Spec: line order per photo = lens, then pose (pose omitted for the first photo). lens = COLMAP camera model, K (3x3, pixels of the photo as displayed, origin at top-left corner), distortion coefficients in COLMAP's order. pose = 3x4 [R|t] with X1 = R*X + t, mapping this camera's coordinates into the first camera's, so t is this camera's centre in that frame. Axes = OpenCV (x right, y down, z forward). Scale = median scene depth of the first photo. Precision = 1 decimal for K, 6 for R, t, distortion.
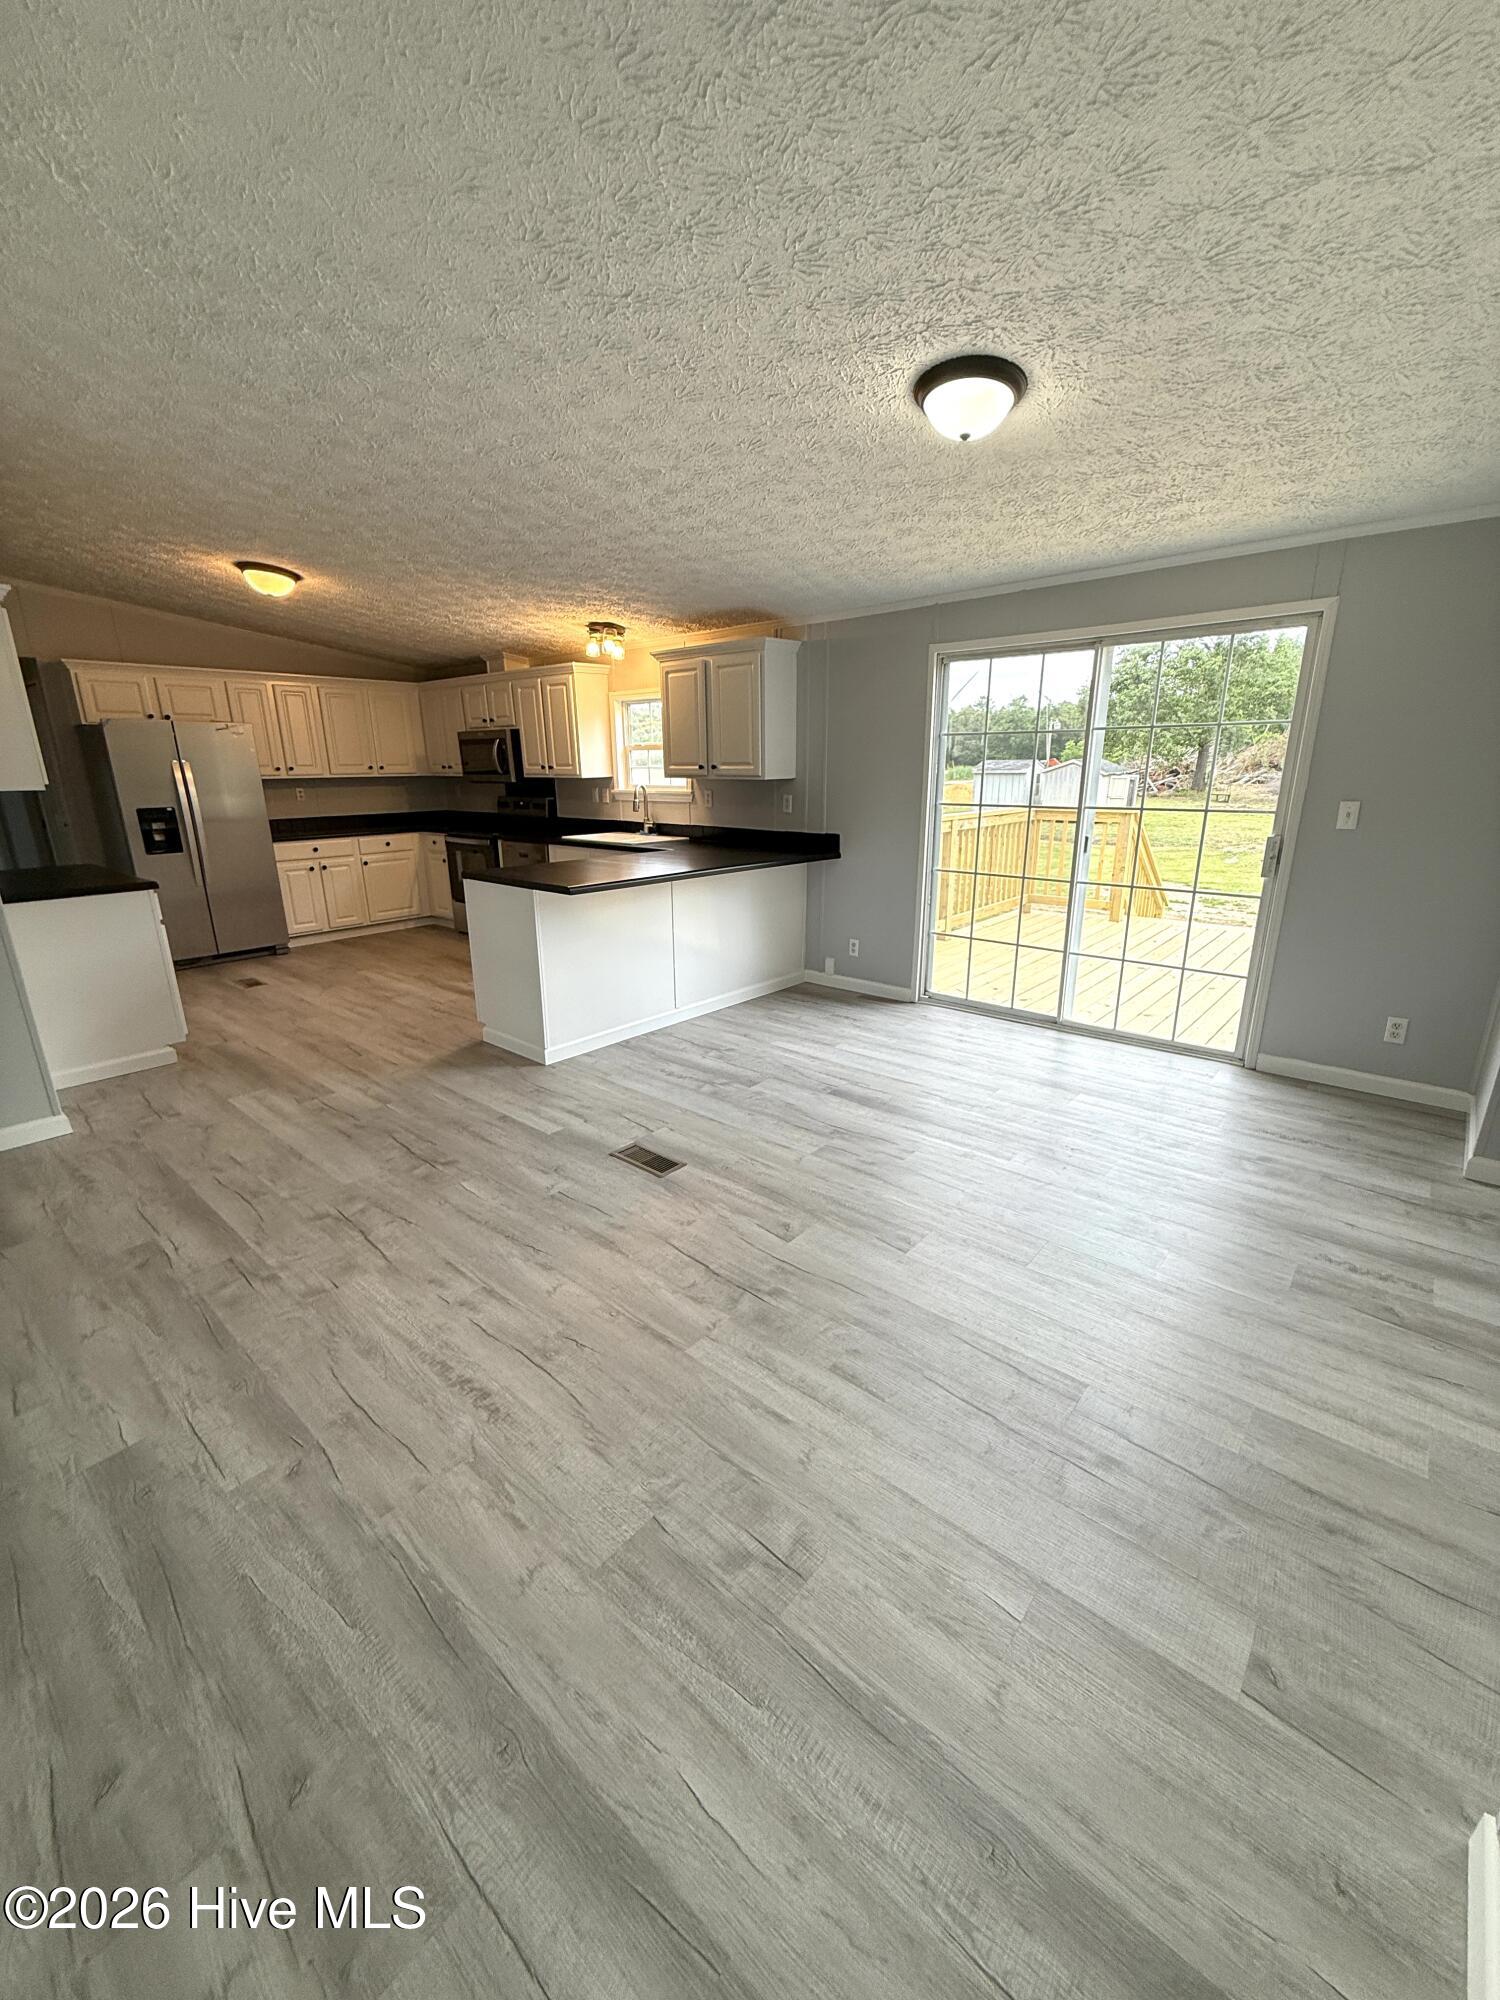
lens RADIAL K [[798.2, 0, 752.6], [0, 798.2, 1004.1], [0, 0, 1]] dist [-0.000211, -0.000132]
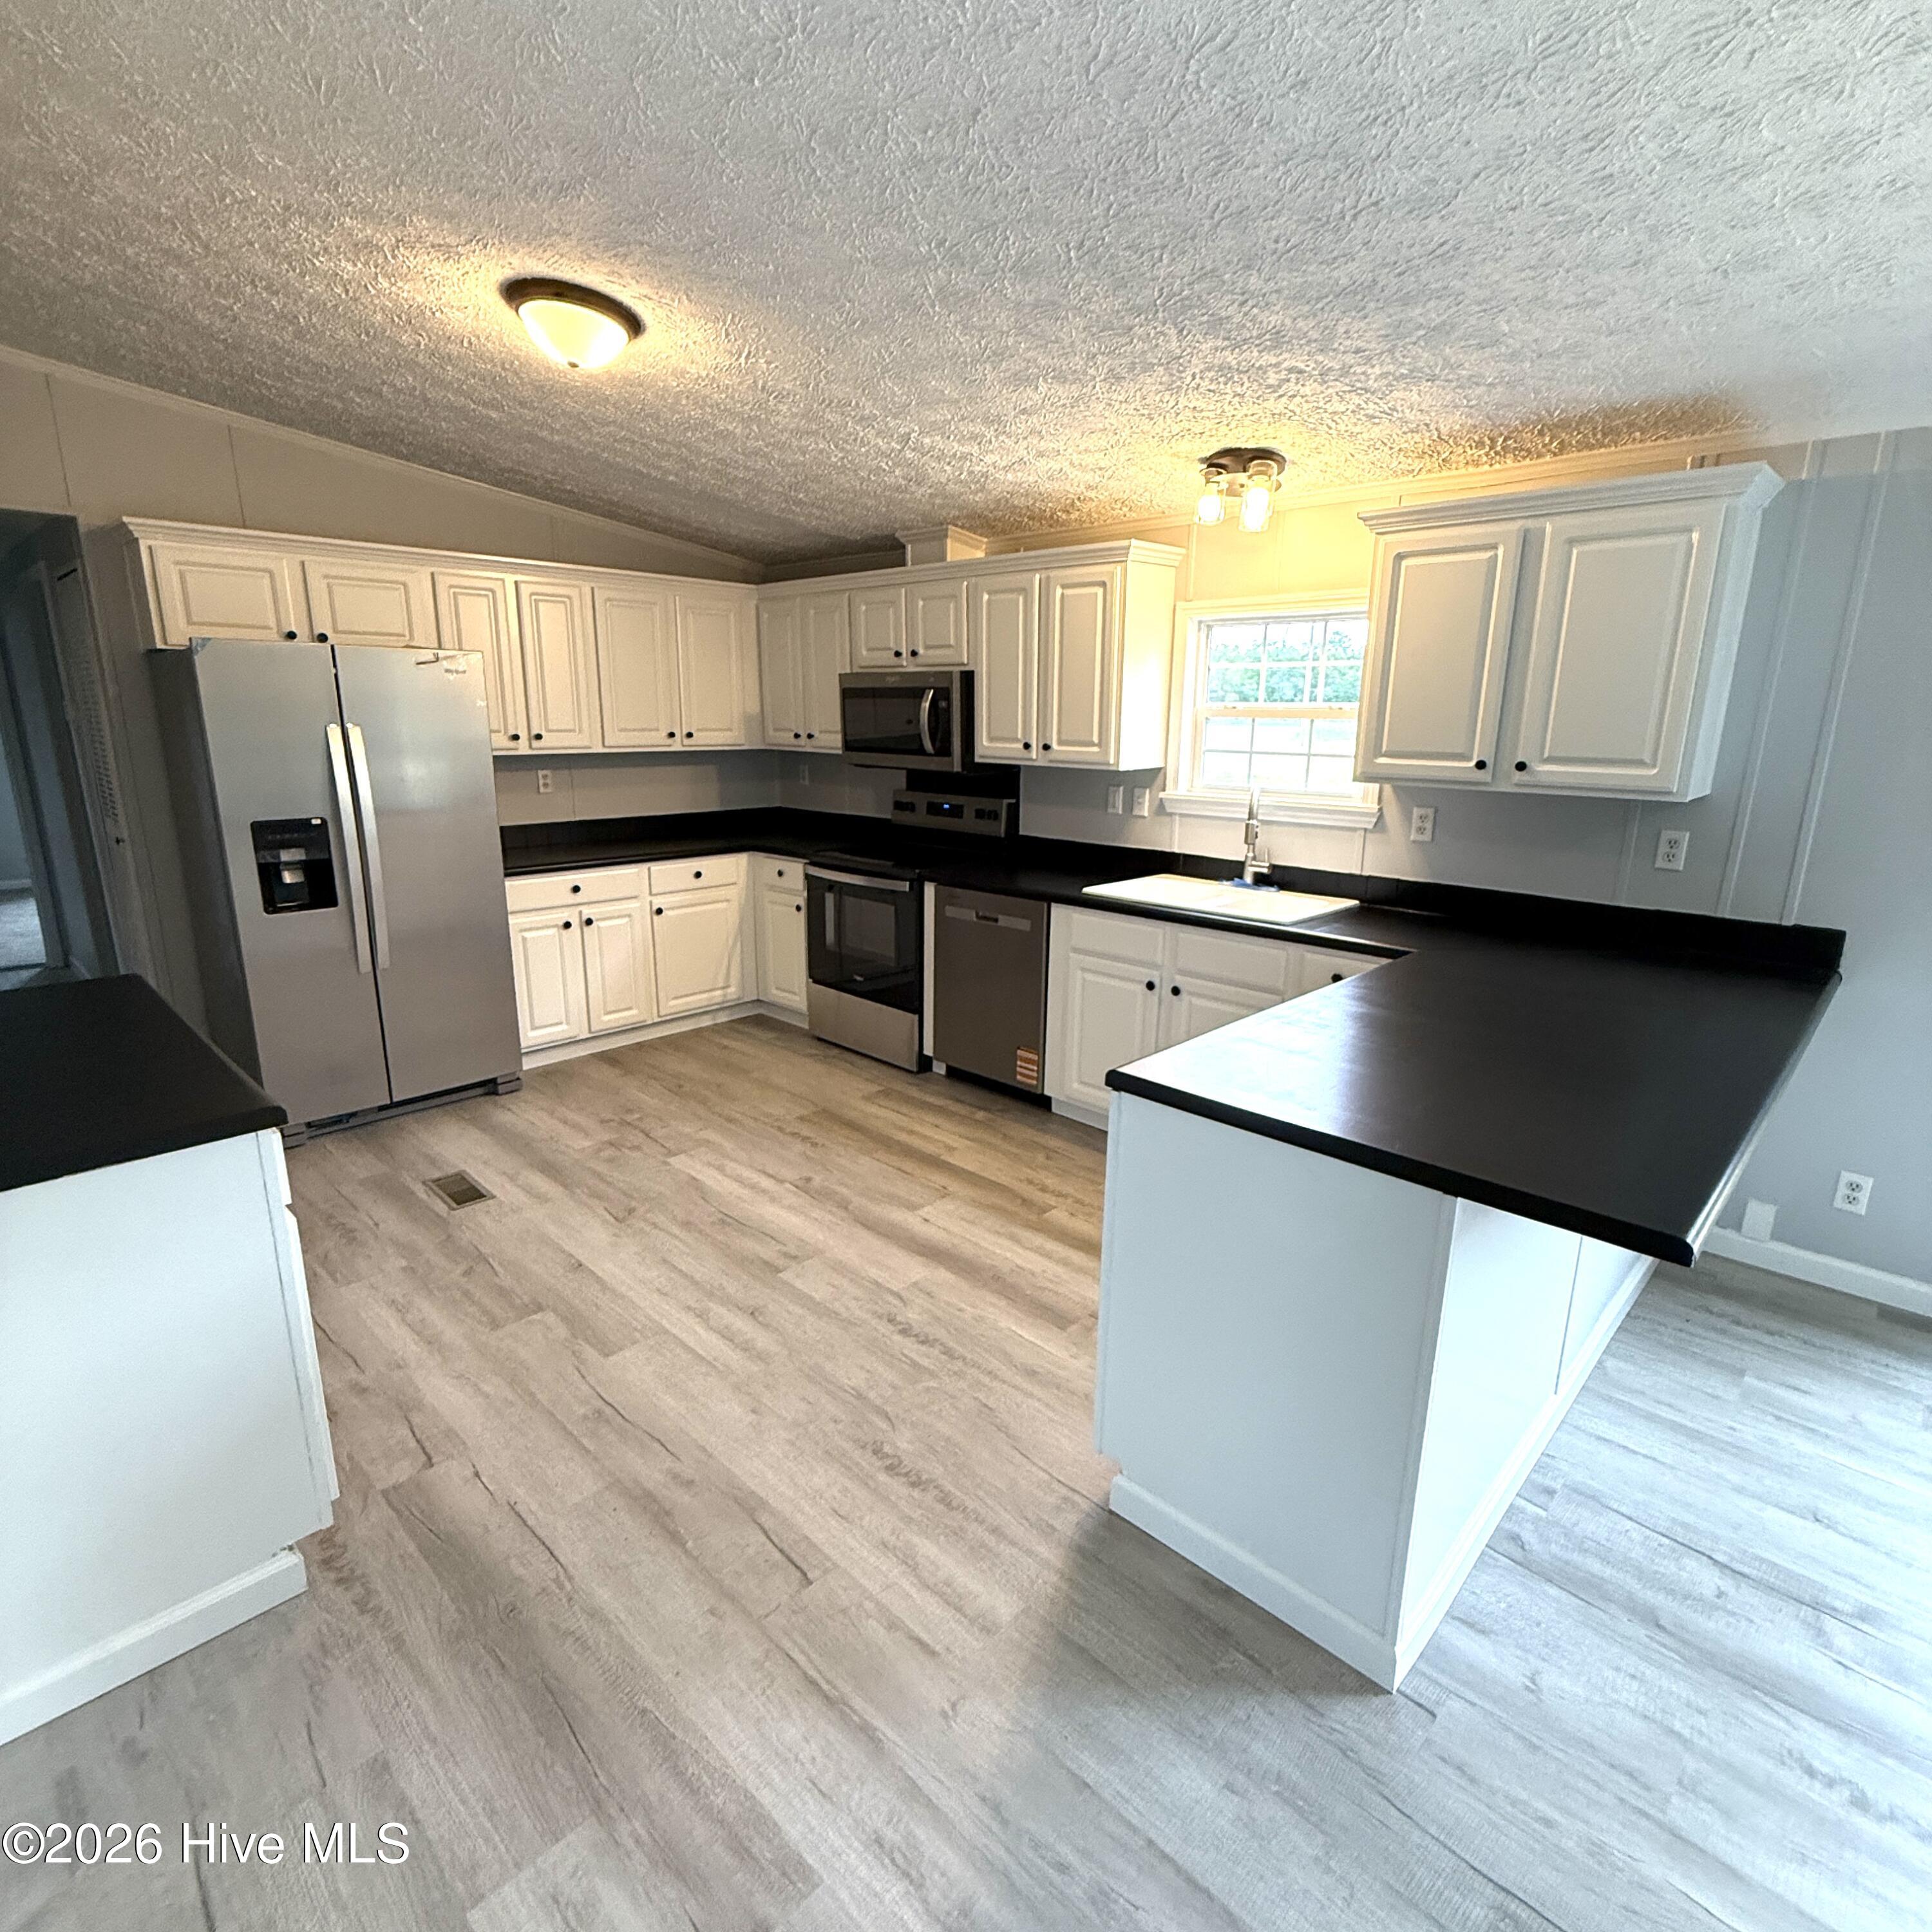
lens RADIAL K [[1038.8, 0, 967.5], [0, 1038.8, 971.5], [0, 0, 1]] dist [0.005308, 0.000900]
pose [[0.998119, 0.031865, -0.052379, -0.261186], [-0.034379, 0.998265, -0.047810, -0.119550], [0.050765, 0.049521, 0.997482, 0.342429]]
